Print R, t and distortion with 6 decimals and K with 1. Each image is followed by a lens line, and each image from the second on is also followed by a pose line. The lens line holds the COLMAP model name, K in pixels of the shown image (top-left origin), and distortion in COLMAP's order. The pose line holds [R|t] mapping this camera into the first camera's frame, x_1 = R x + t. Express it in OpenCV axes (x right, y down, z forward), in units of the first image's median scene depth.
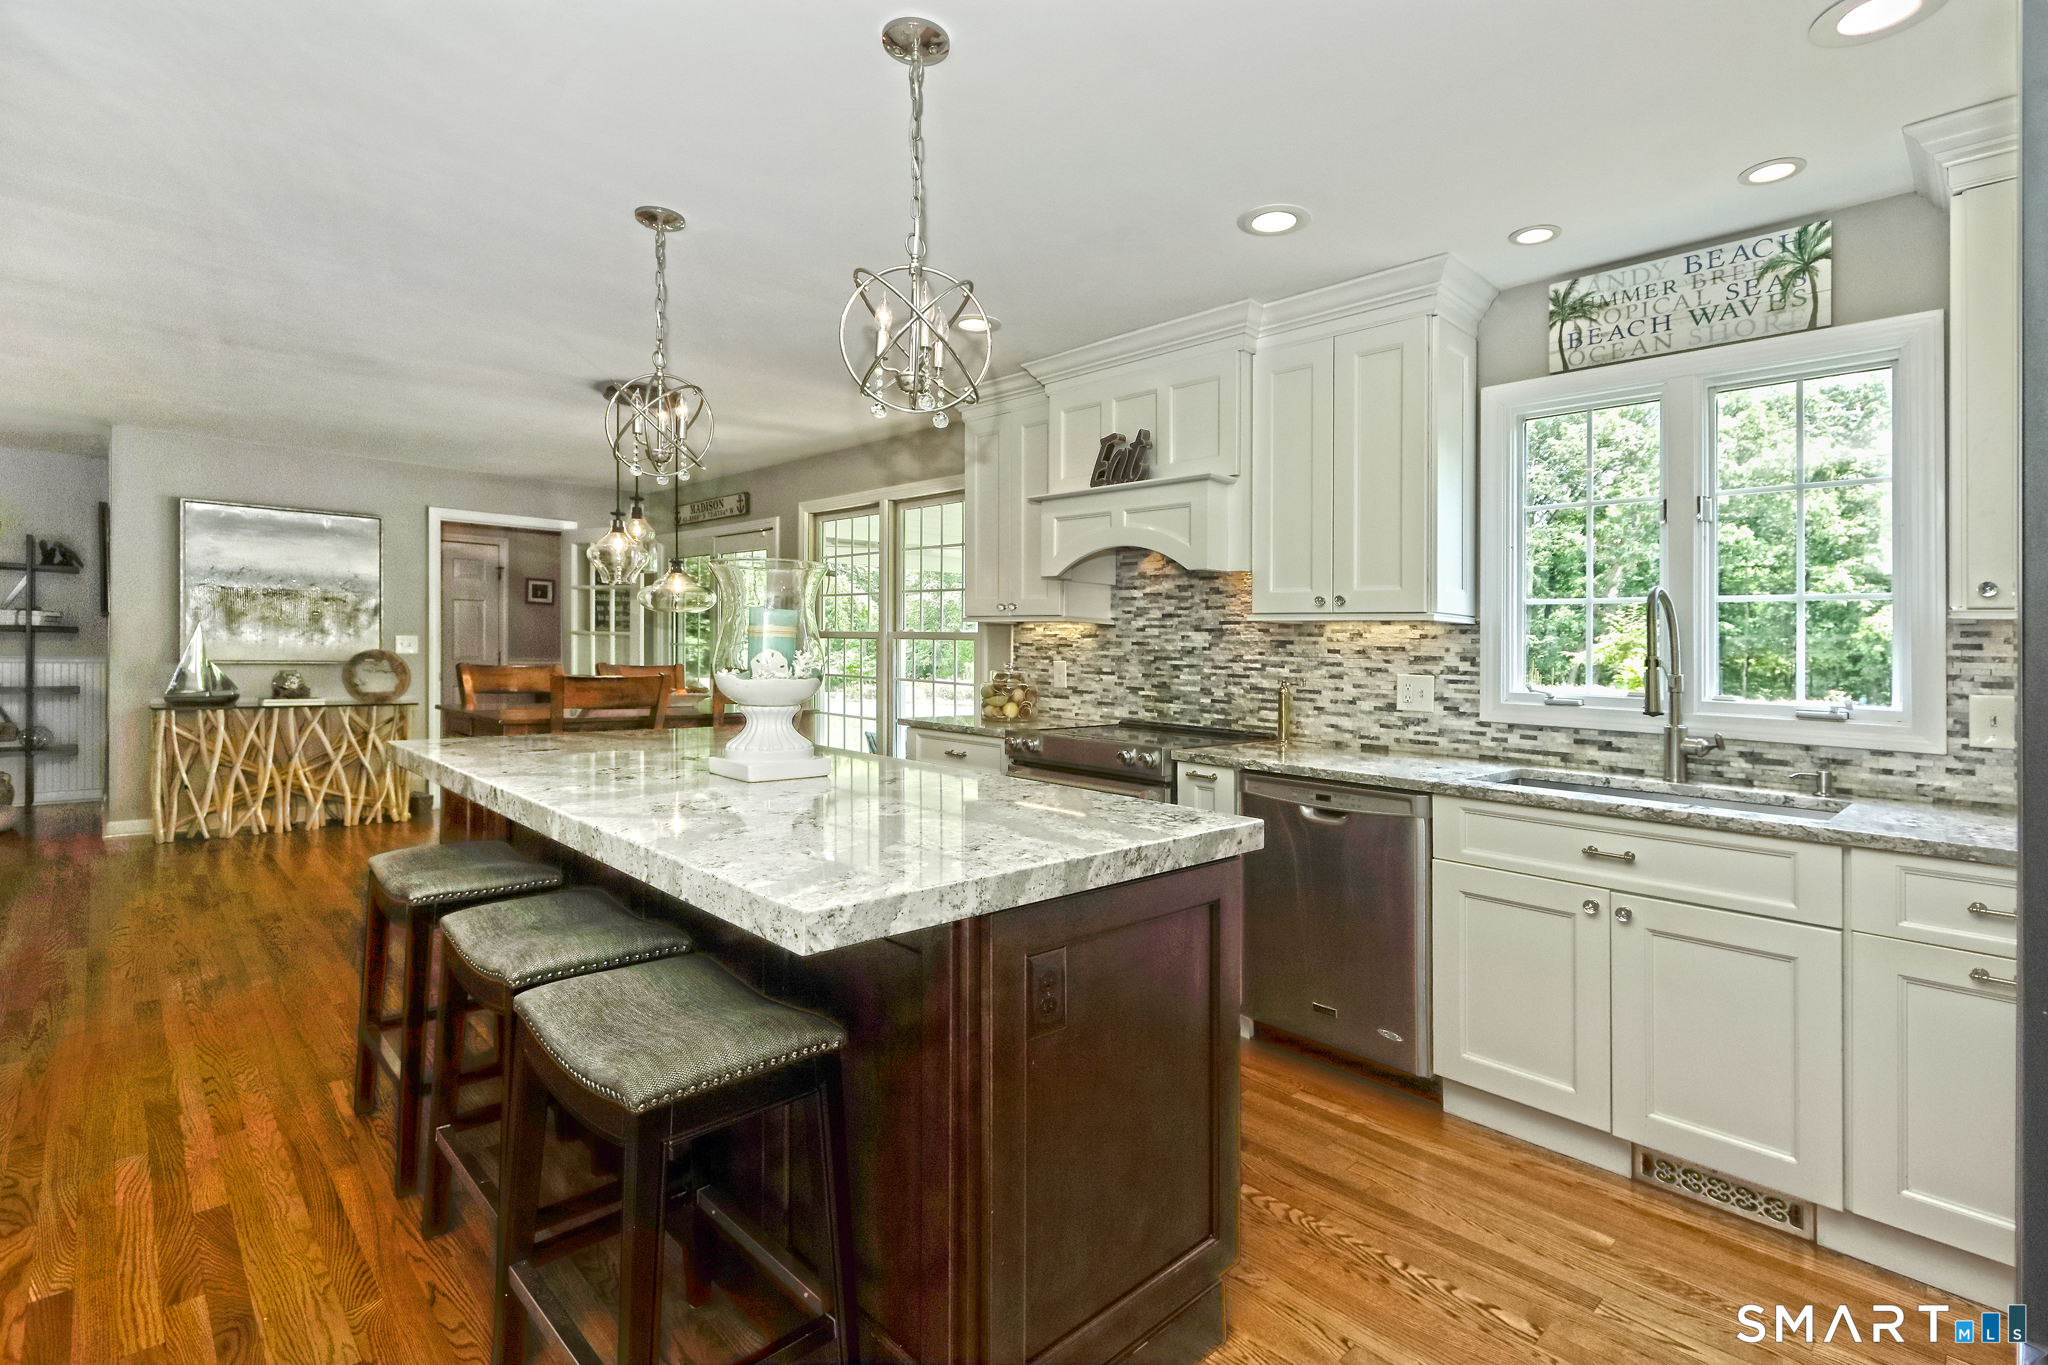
lens RADIAL K [[971.0, 0, 1093.5], [0, 971.0, 656.8], [0, 0, 1]] dist [-0.002587, 0.000053]
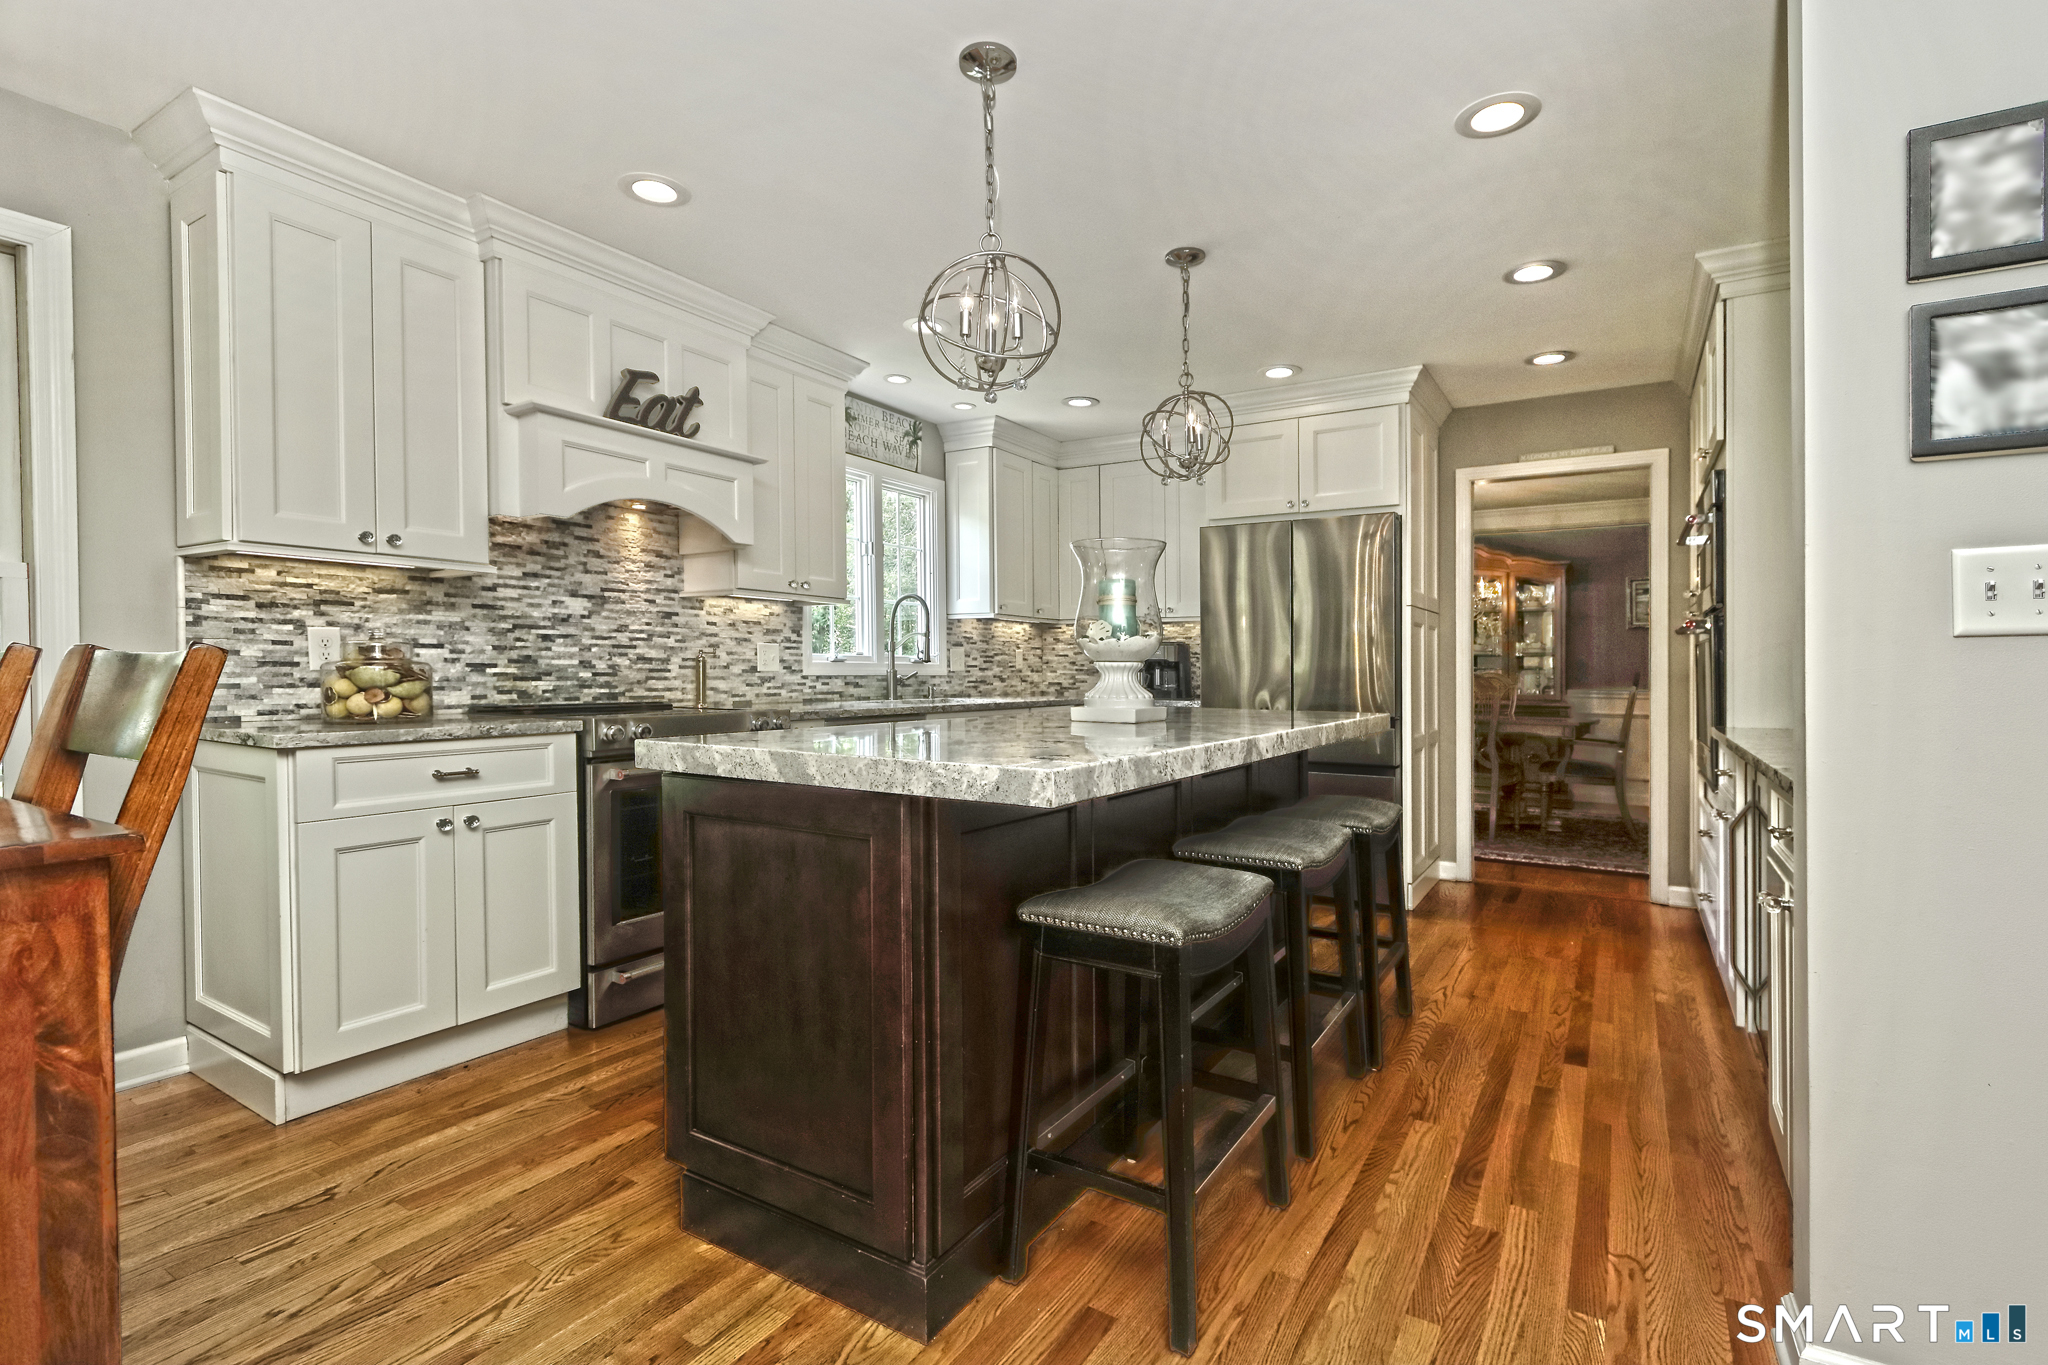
lens RADIAL K [[971.0, 0, 1023.2], [0, 971.0, 668.3], [0, 0, 1]] dist [-0.002587, 0.000053]
pose [[-0.214512, -0.024966, 0.976402, -0.778888], [-0.003702, 0.999687, 0.024748, 0.014188], [-0.976714, 0.001694, -0.214537, 0.725382]]
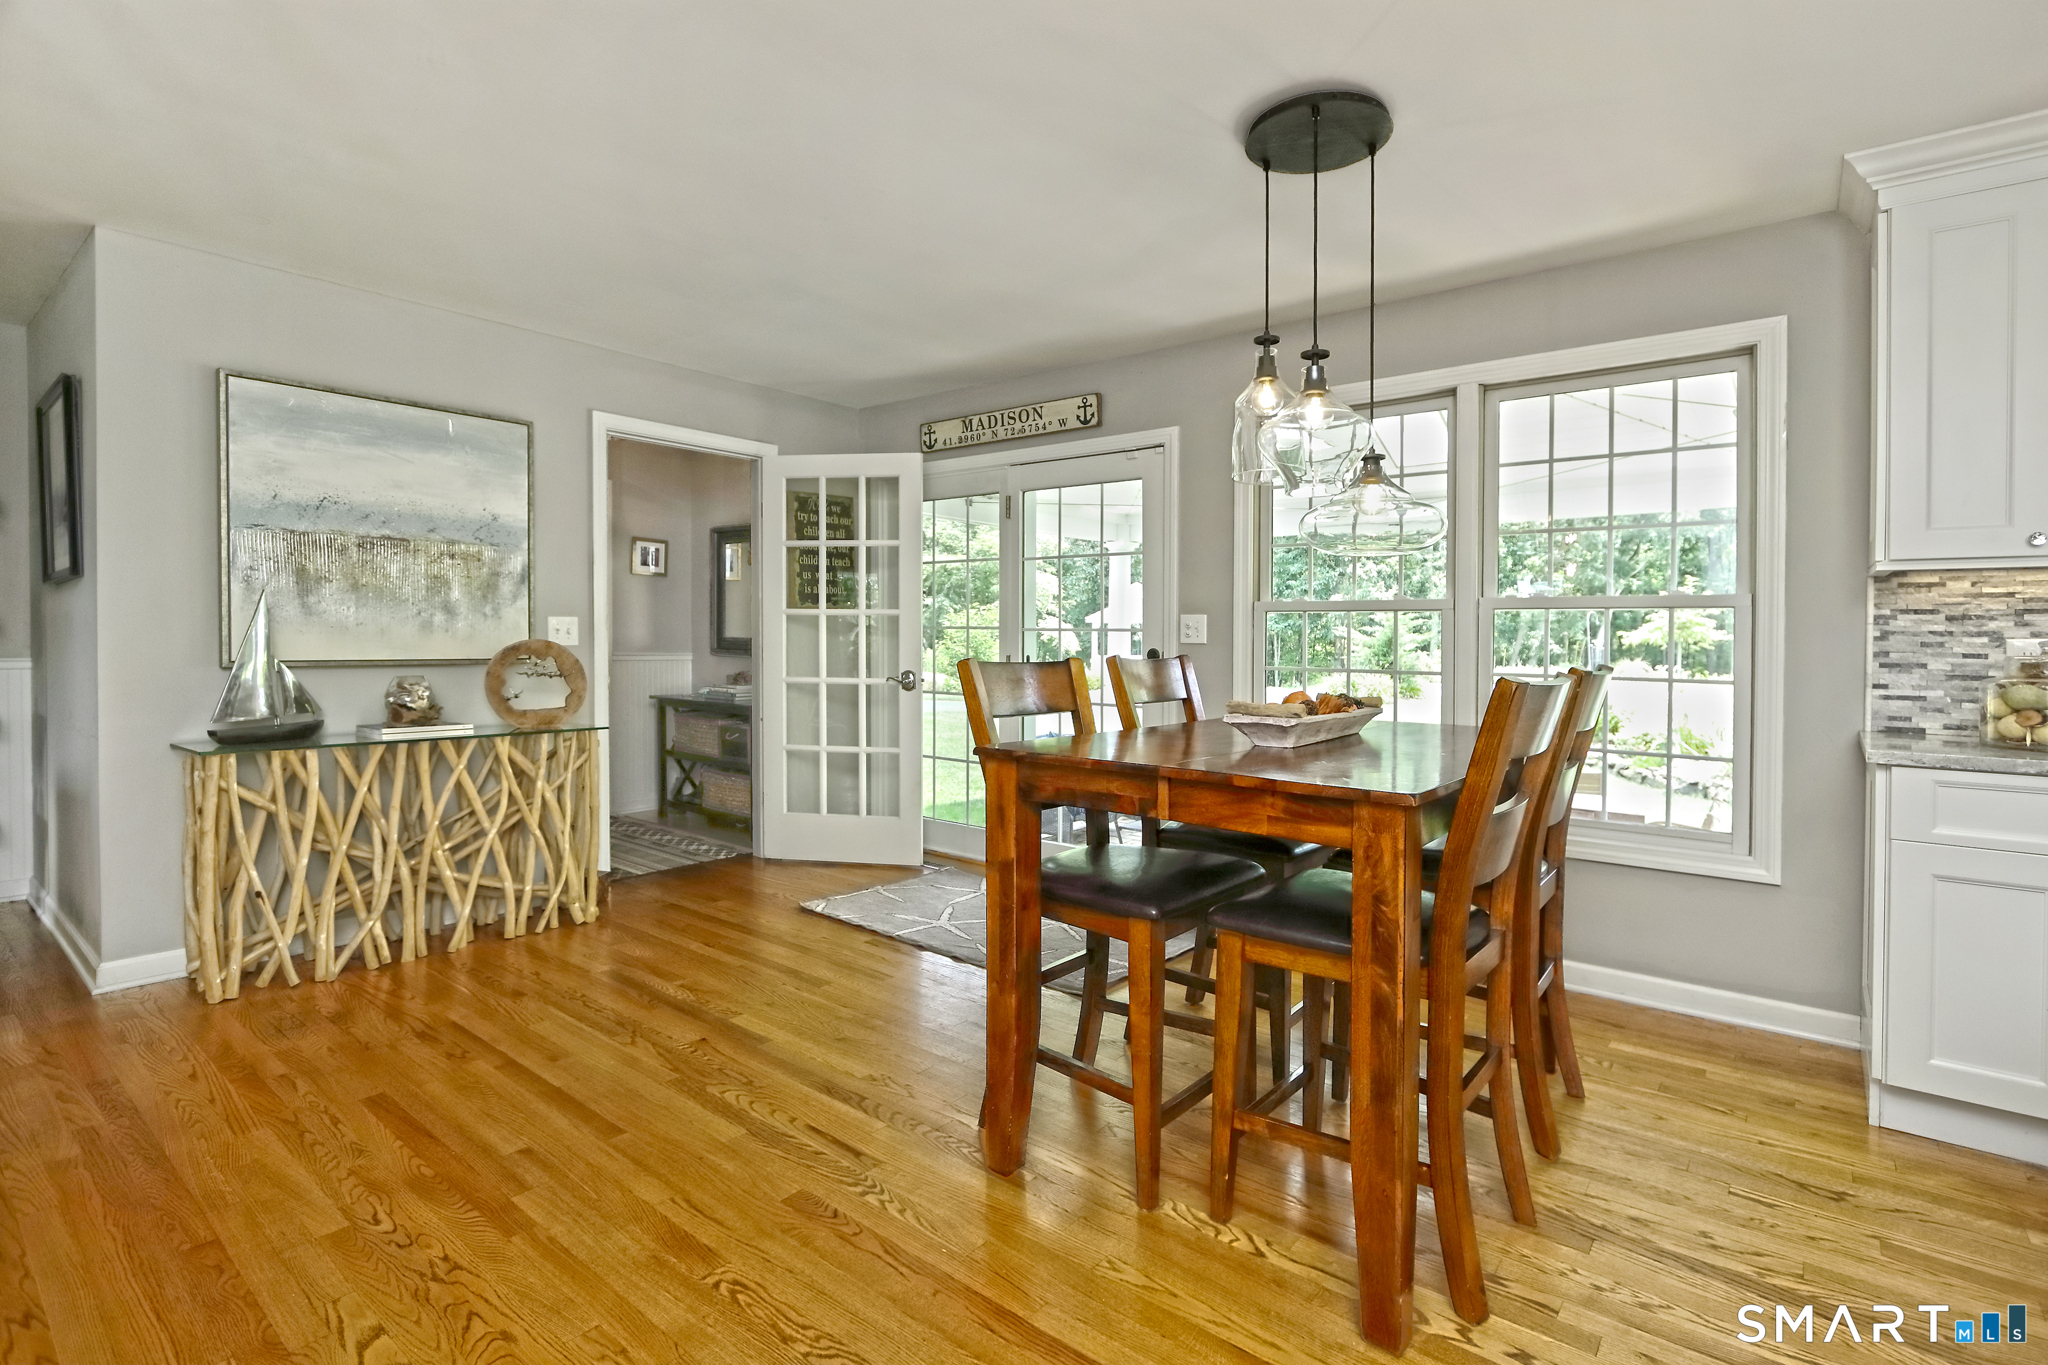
lens RADIAL K [[971.0, 0, 1057.5], [0, 971.0, 654.1], [0, 0, 1]] dist [-0.002587, 0.000053]
pose [[0.994674, -0.015404, 0.101912, -0.699506], [0.014536, 0.999852, 0.009248, 0.001003], [-0.102039, -0.007717, 0.994750, 0.534327]]
